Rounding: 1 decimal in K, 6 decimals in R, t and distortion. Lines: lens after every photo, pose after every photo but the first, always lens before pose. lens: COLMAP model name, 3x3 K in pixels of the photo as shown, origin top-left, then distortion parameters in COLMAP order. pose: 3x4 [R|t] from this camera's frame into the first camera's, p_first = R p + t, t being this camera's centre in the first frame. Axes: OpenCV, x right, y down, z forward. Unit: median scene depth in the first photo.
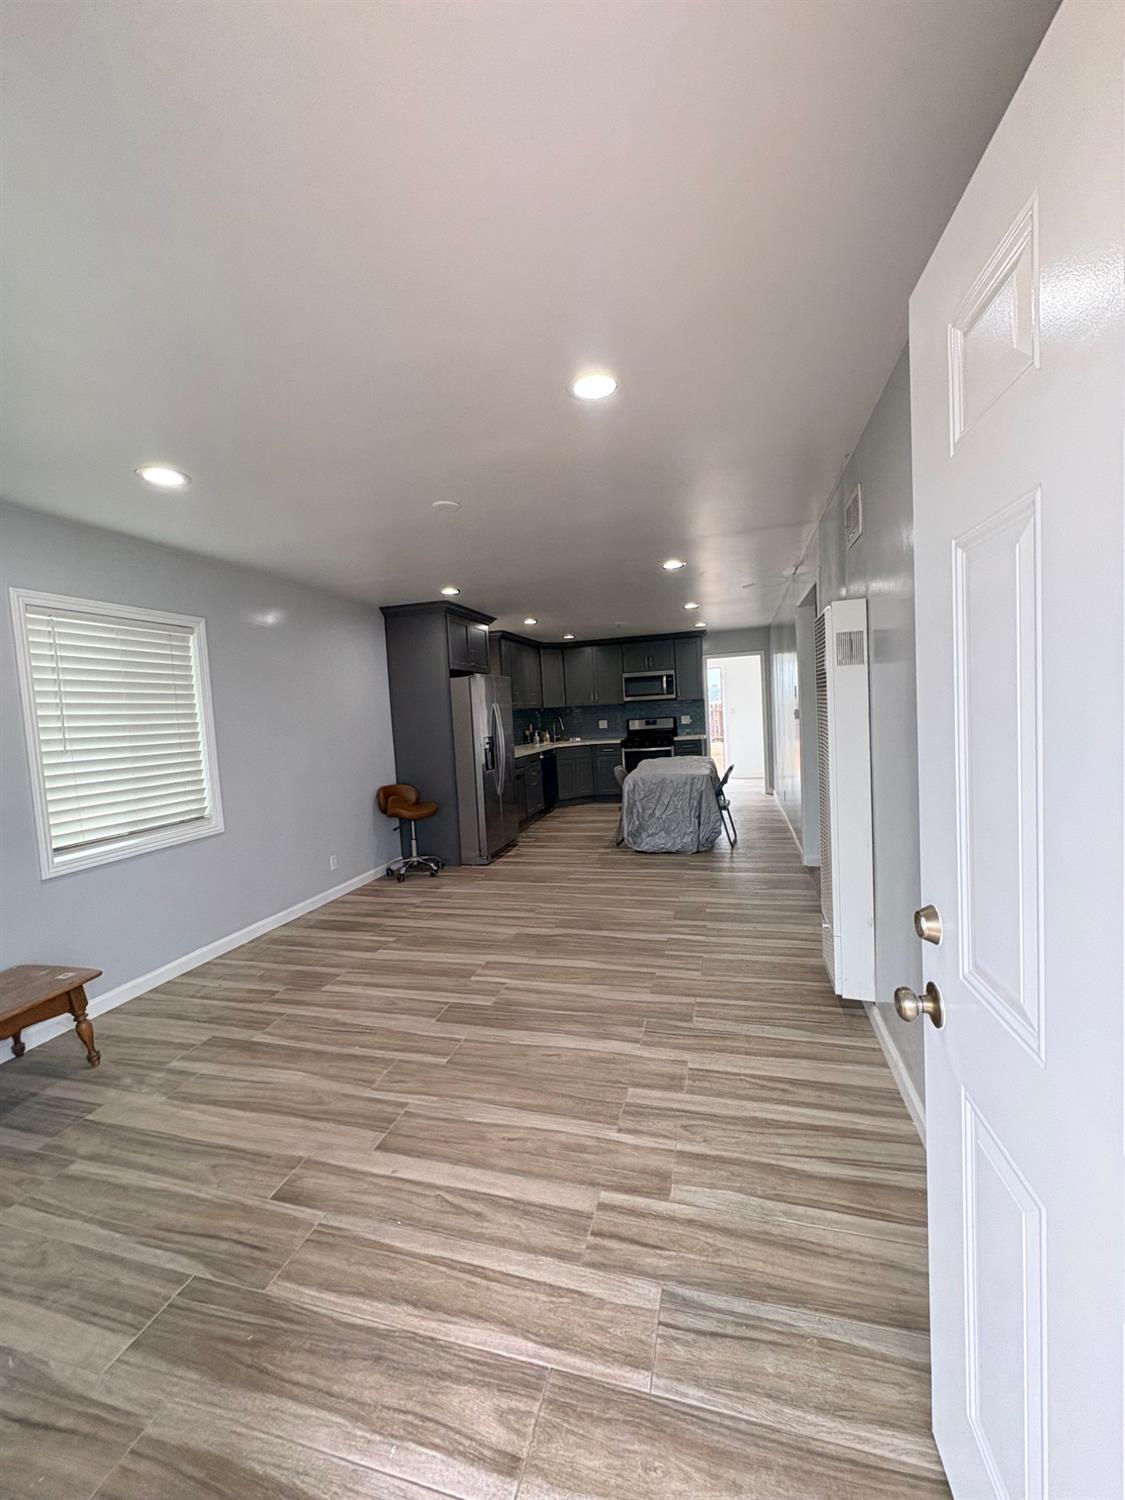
lens RADIAL K [[599.6, 0, 564.5], [0, 599.6, 750.2], [0, 0, 1]] dist [0.000520, 0.000499]
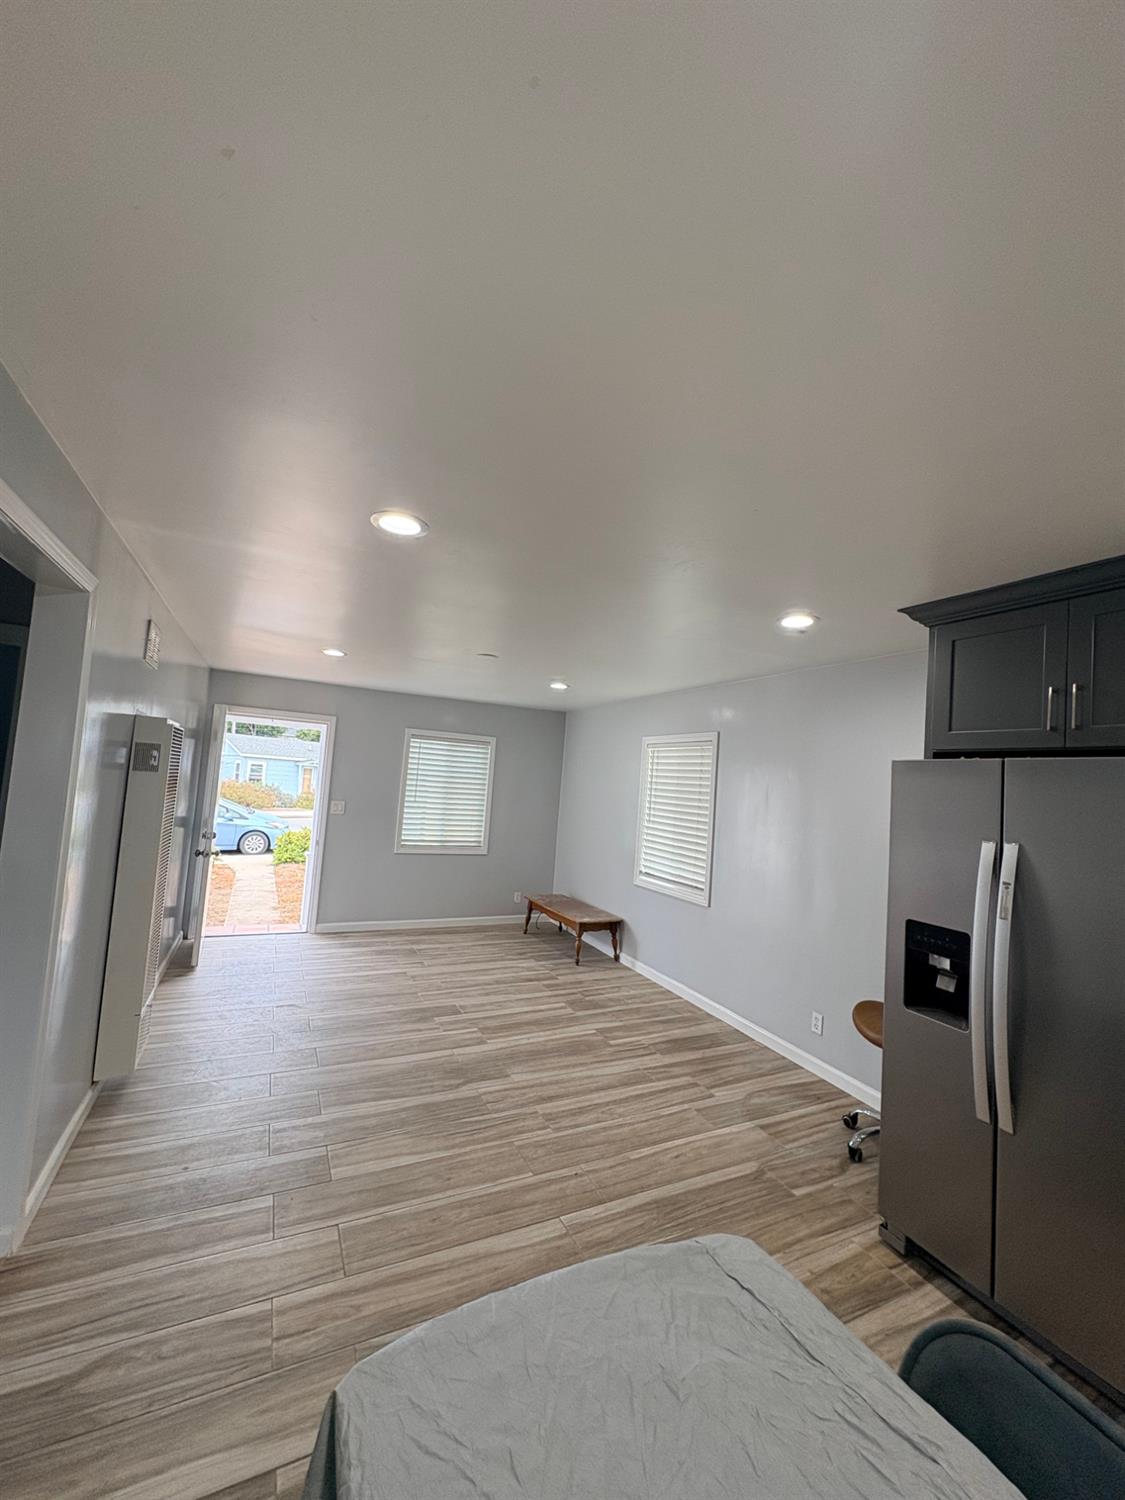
lens RADIAL K [[599.6, 0, 564.5], [0, 599.6, 750.2], [0, 0, 1]] dist [0.000520, 0.000499]
pose [[-0.752991, -0.038919, -0.656879, 0.525849], [-0.070787, 0.997248, 0.022059, -0.214926], [0.654212, 0.063108, -0.753673, 2.004501]]
